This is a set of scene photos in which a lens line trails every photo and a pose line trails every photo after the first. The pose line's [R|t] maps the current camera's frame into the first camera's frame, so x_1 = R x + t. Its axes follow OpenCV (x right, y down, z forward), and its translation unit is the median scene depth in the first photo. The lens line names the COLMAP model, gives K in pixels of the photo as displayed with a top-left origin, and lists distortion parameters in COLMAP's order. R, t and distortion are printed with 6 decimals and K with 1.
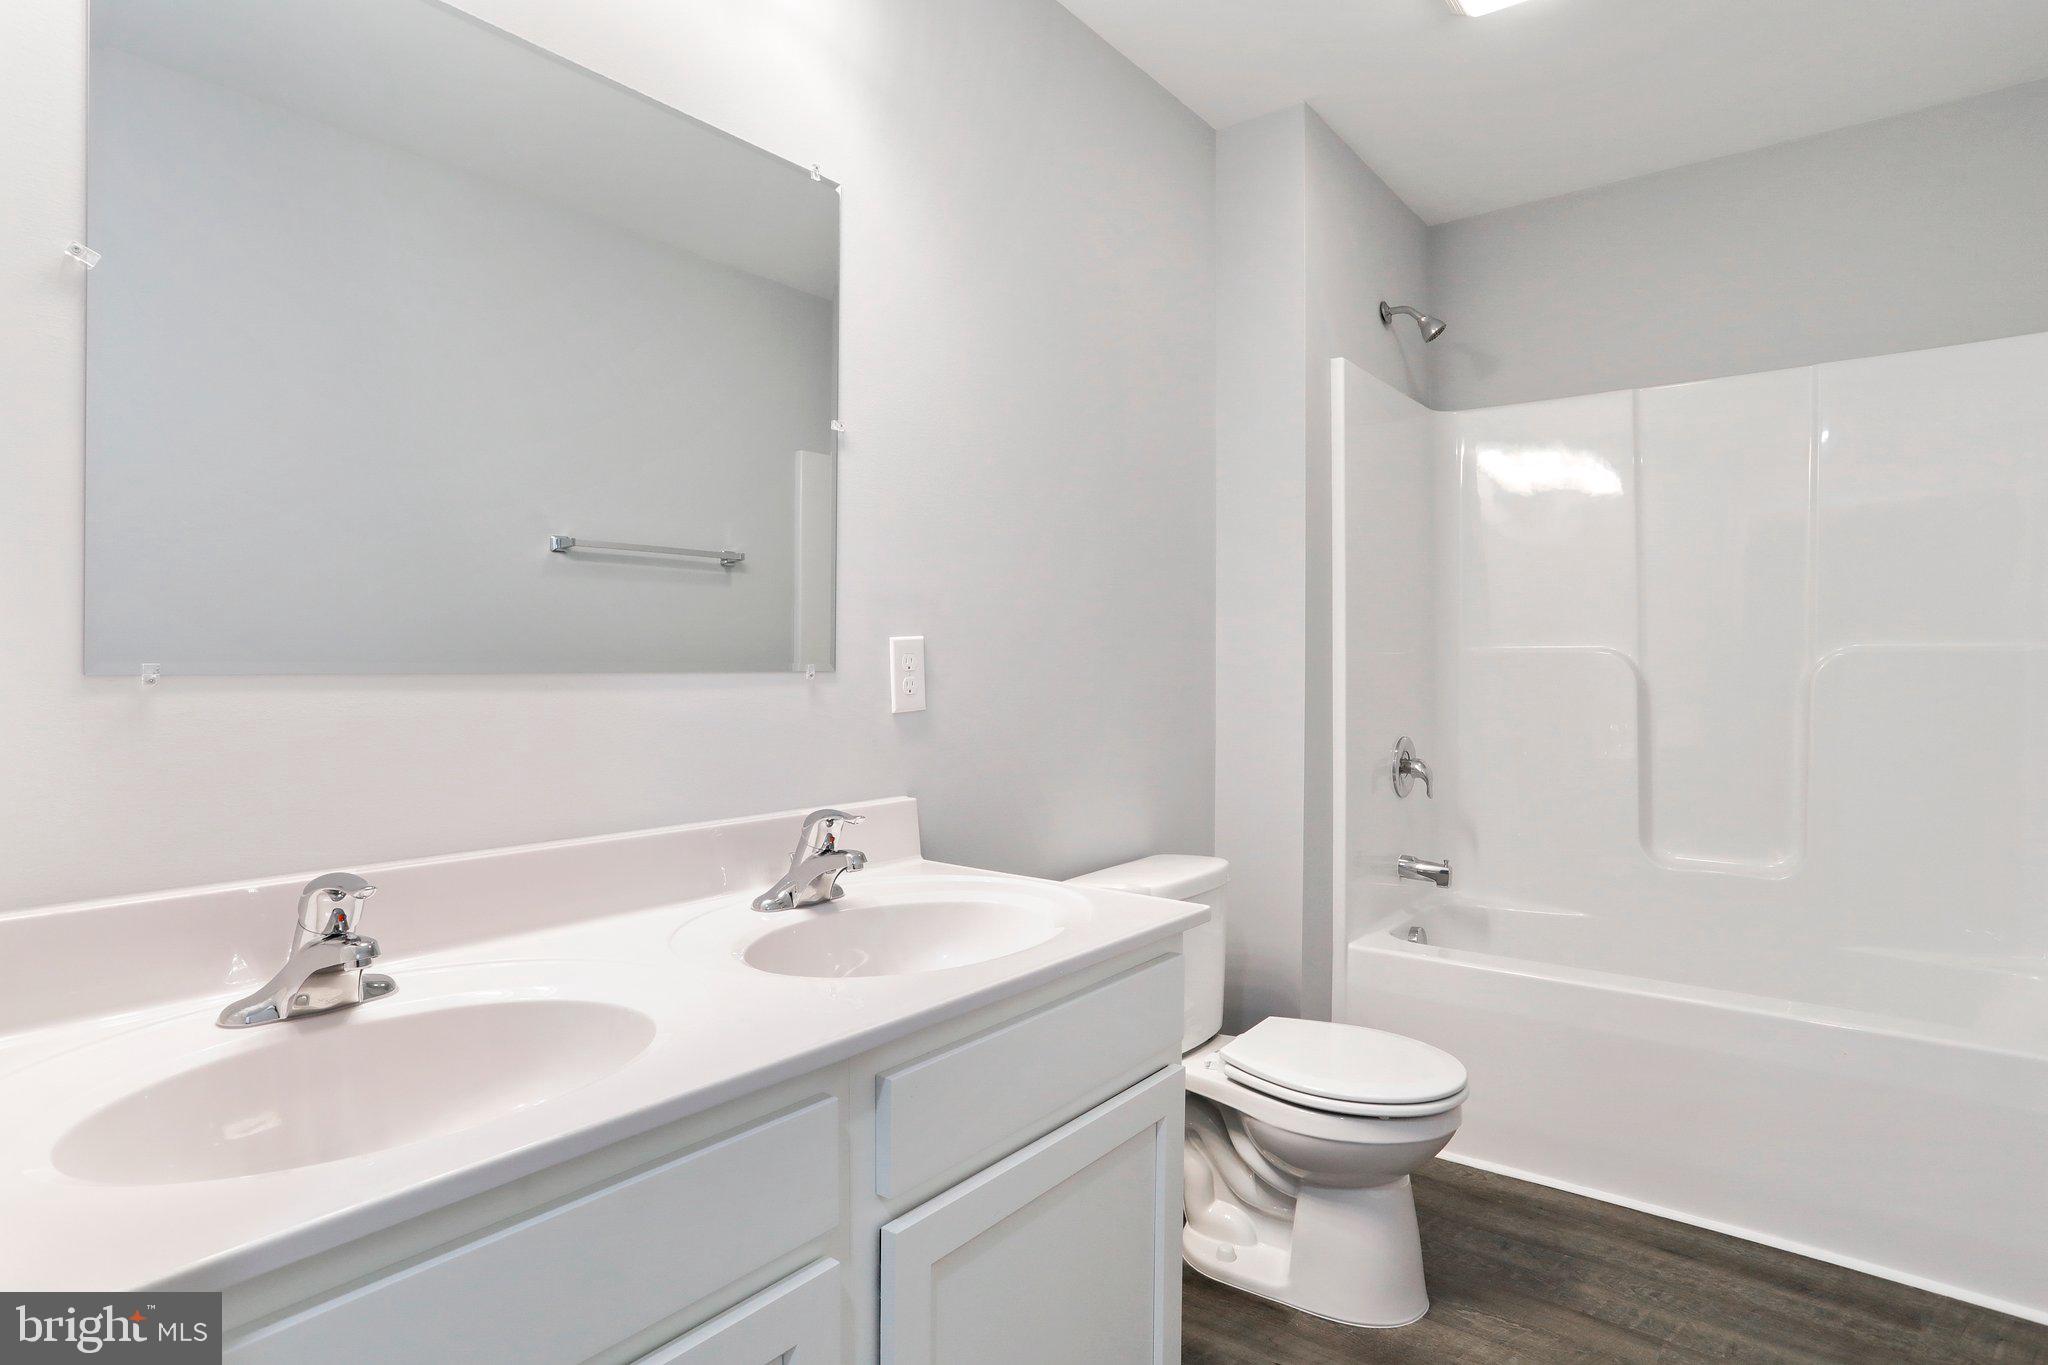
lens RADIAL K [[1078.2, 0, 990.6], [0, 1078.2, 676.8], [0, 0, 1]] dist [-0.043572, 0.010797]
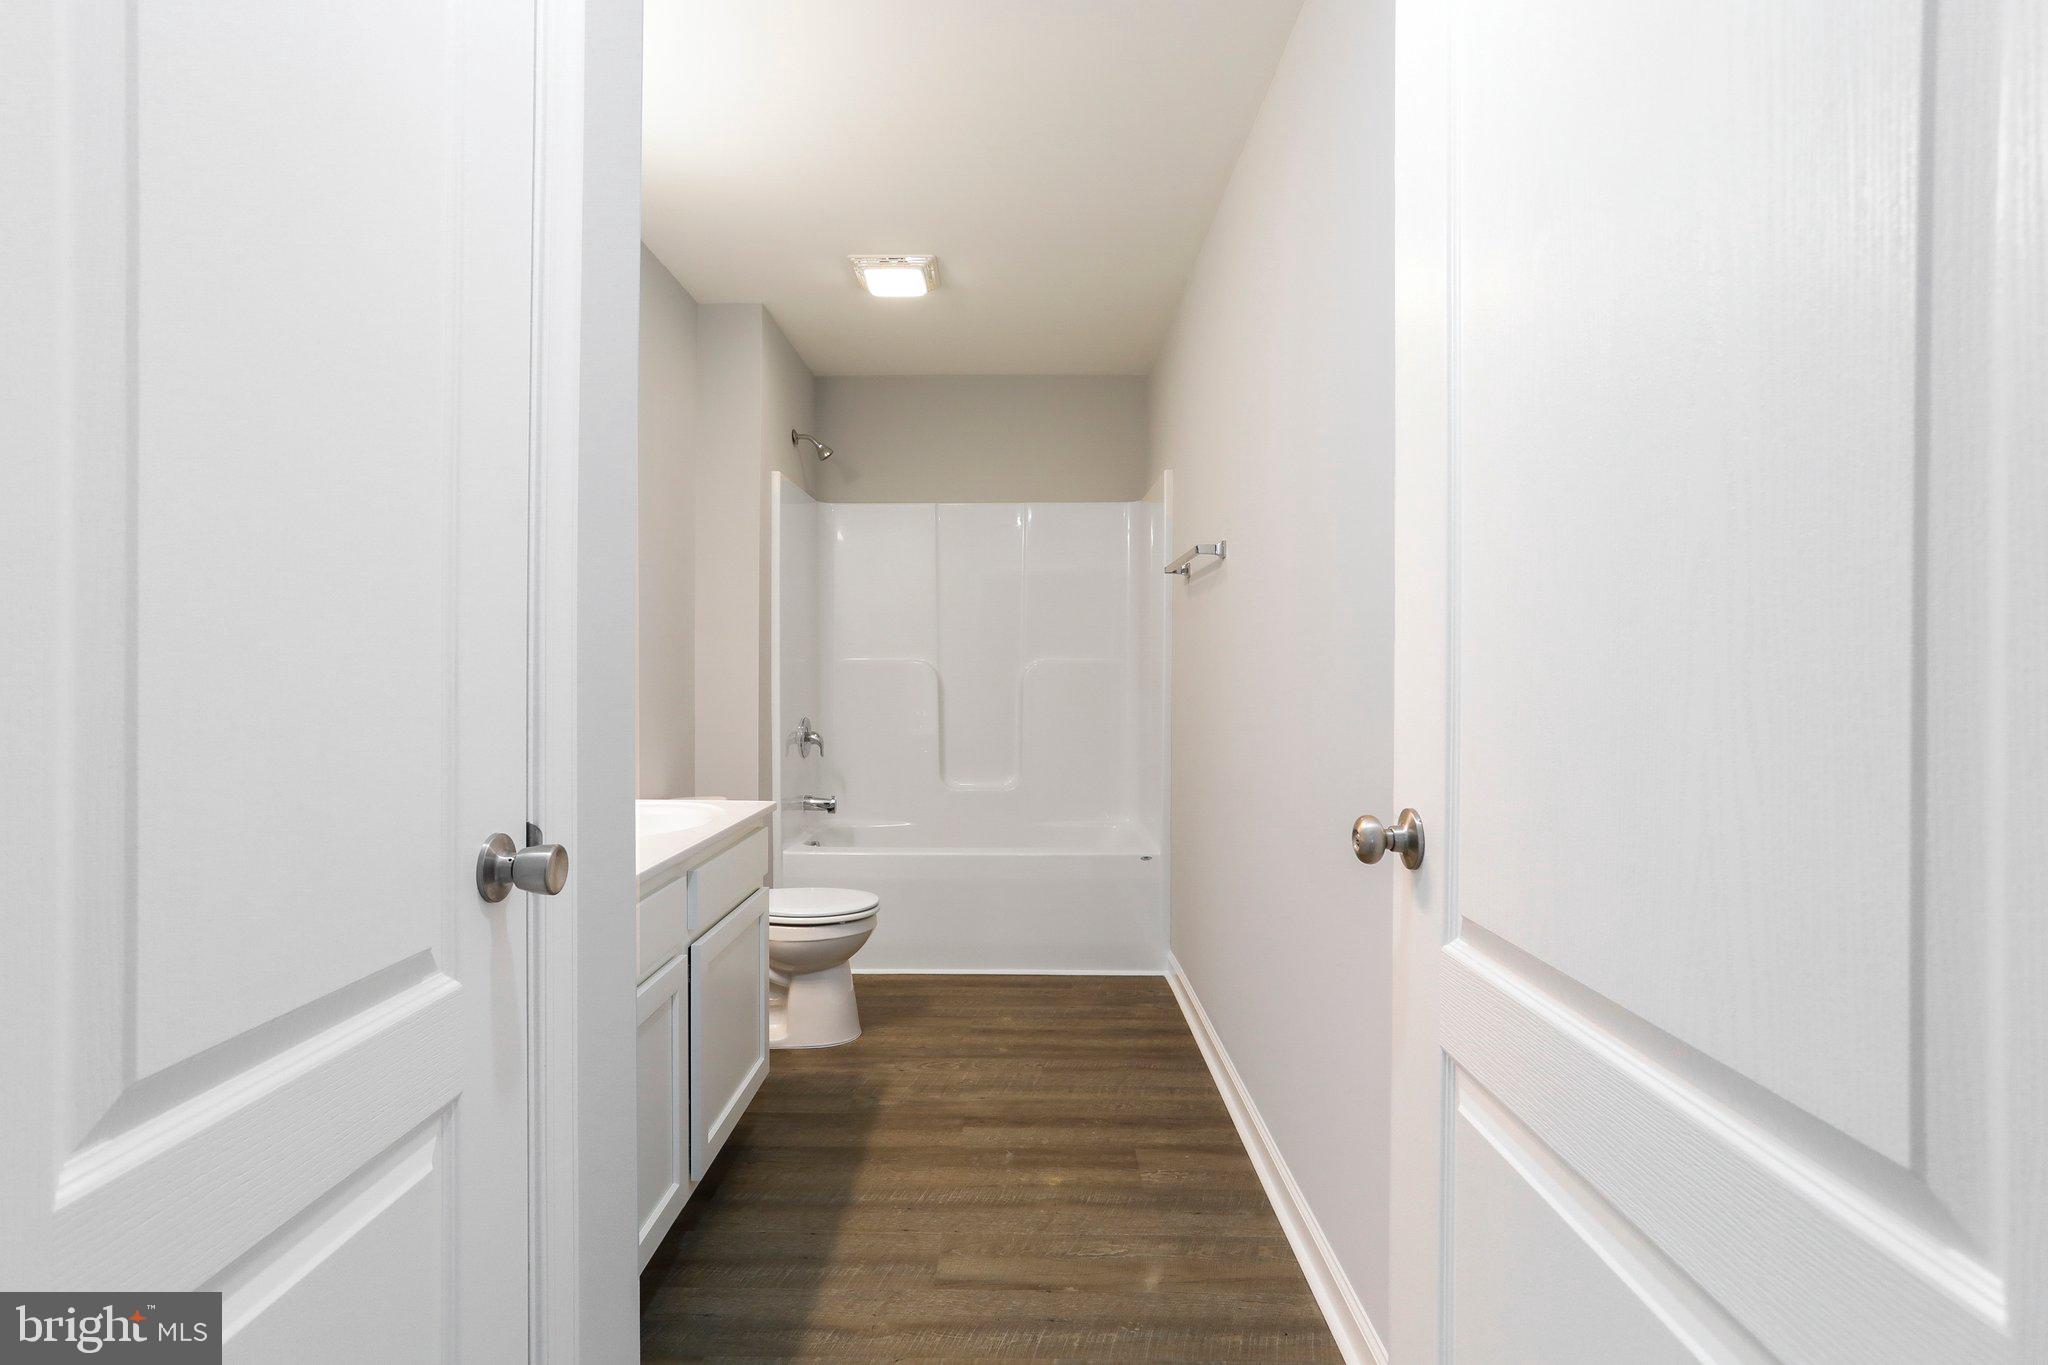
lens RADIAL K [[989.1, 0, 1015.5], [0, 989.1, 689.1], [0, 0, 1]] dist [-0.049828, 0.016548]
pose [[0.783090, -0.010145, 0.621825, -0.395401], [0.003046, 0.999918, 0.012477, -0.002008], [-0.621901, -0.007877, 0.783056, -0.443612]]
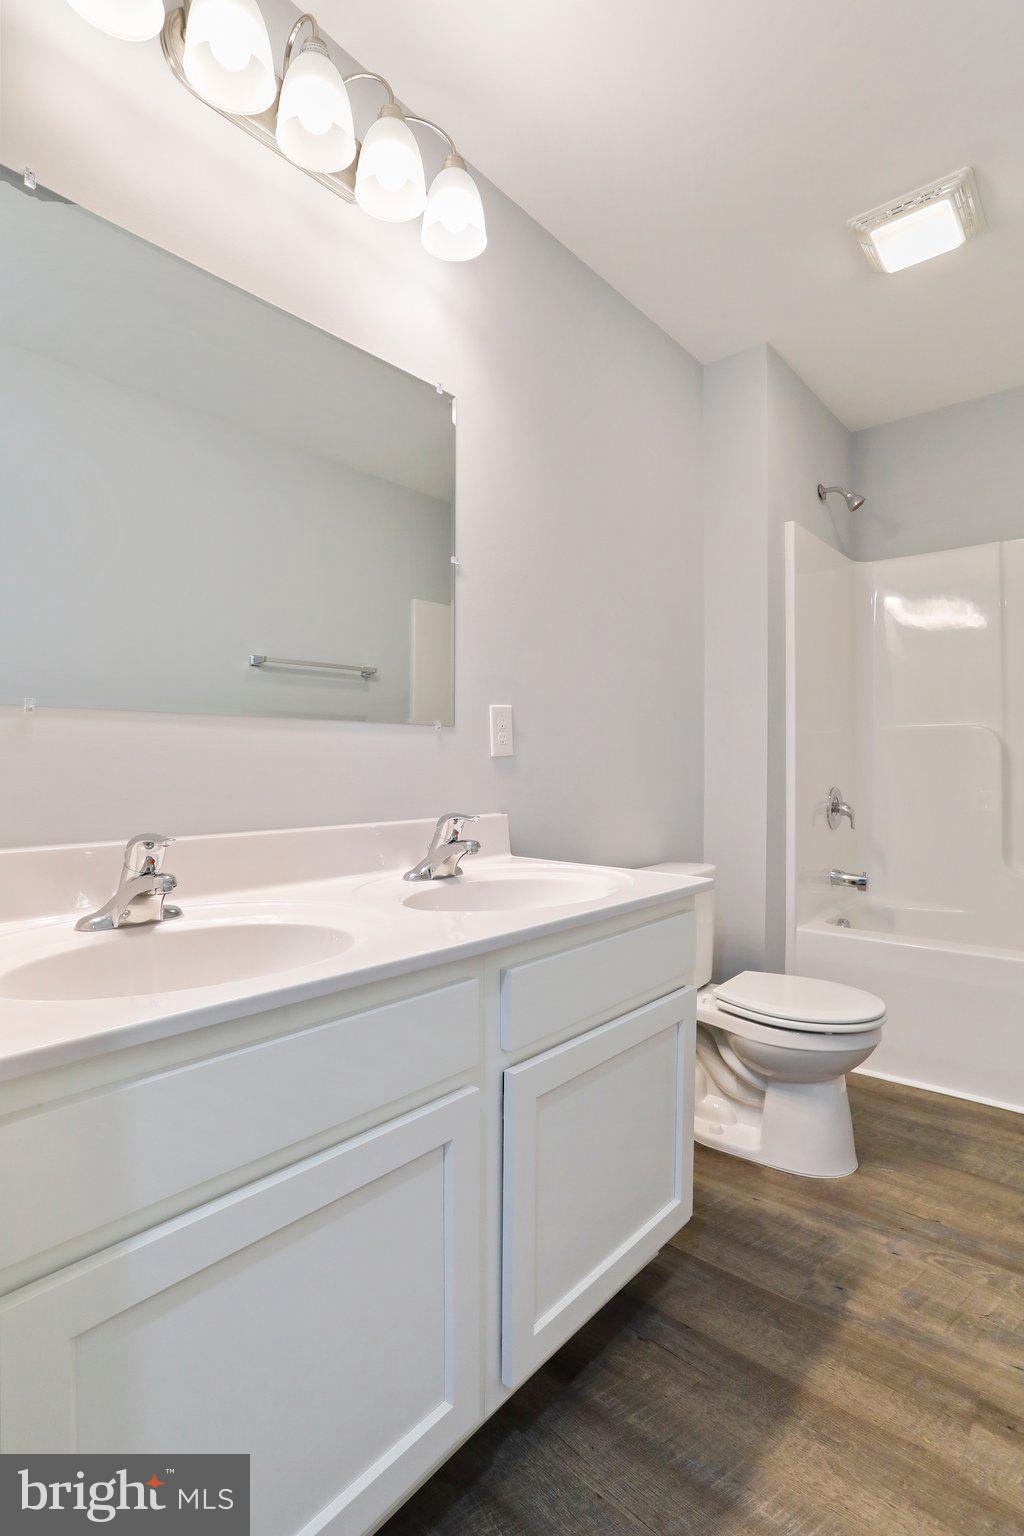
lens RADIAL K [[741.8, 0, 494.1], [0, 741.8, 781.5], [0, 0, 1]] dist [-0.049828, 0.016548]
pose [[0.998629, -0.003092, -0.052256, -0.031036], [0.003973, 0.999852, 0.016767, 0.046628], [0.052196, -0.016952, 0.998493, -0.015187]]
